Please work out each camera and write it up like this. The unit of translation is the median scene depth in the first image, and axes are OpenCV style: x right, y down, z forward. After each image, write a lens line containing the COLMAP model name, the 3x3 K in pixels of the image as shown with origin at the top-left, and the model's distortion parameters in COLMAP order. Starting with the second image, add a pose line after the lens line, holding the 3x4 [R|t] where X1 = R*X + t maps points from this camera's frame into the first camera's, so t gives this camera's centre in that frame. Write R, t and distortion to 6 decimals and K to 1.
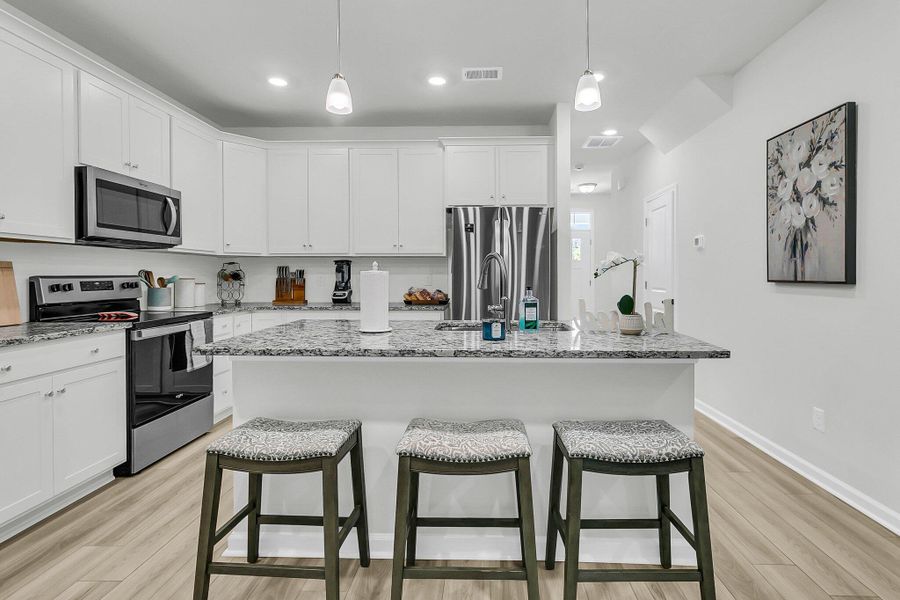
lens RADIAL K [[421.0, 0, 484.8], [0, 421.0, 282.5], [0, 0, 1]] dist [-0.001451, 0.000832]
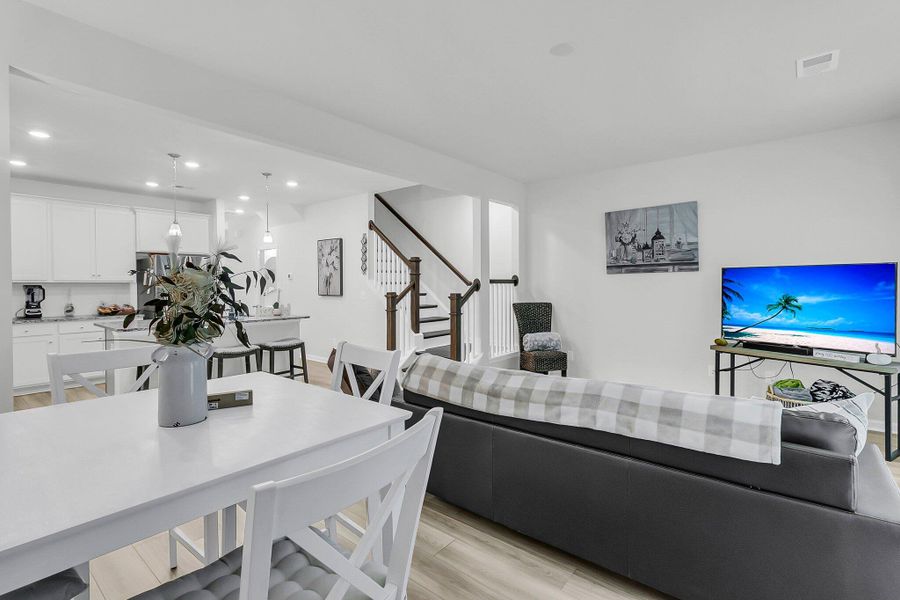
lens RADIAL K [[421.0, 0, 458.2], [0, 421.0, 283.2], [0, 0, 1]] dist [-0.001451, 0.000832]
pose [[0.613273, -0.002909, 0.789866, -0.844225], [0.016864, 0.999813, -0.009412, -0.036304], [-0.789691, 0.019093, 0.613207, -1.264439]]
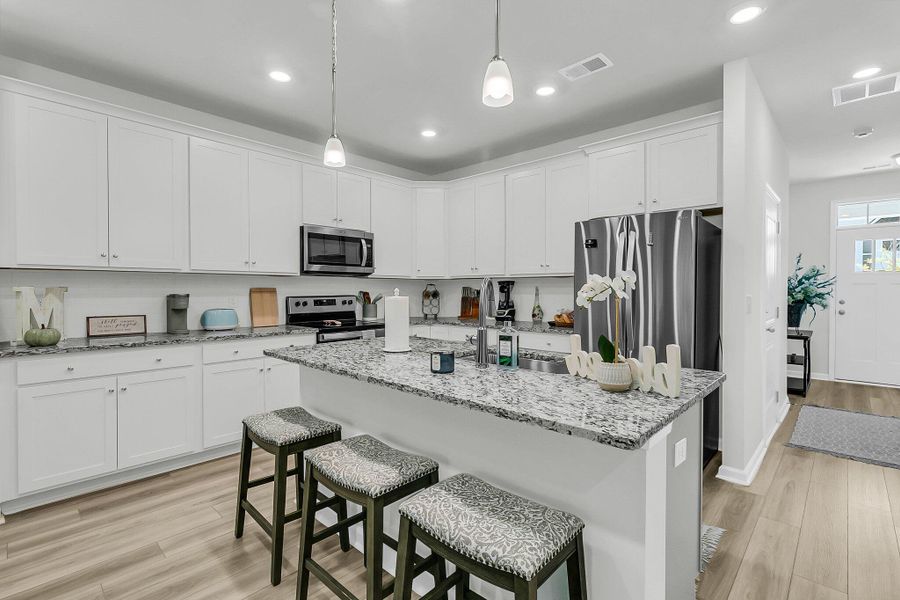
lens RADIAL K [[421.0, 0, 464.8], [0, 421.0, 297.1], [0, 0, 1]] dist [-0.001451, 0.000832]
pose [[0.748548, 0.012123, -0.662970, 0.440366], [-0.012201, 0.999915, 0.004509, -0.023936], [0.662969, 0.004714, 0.748632, 0.207541]]
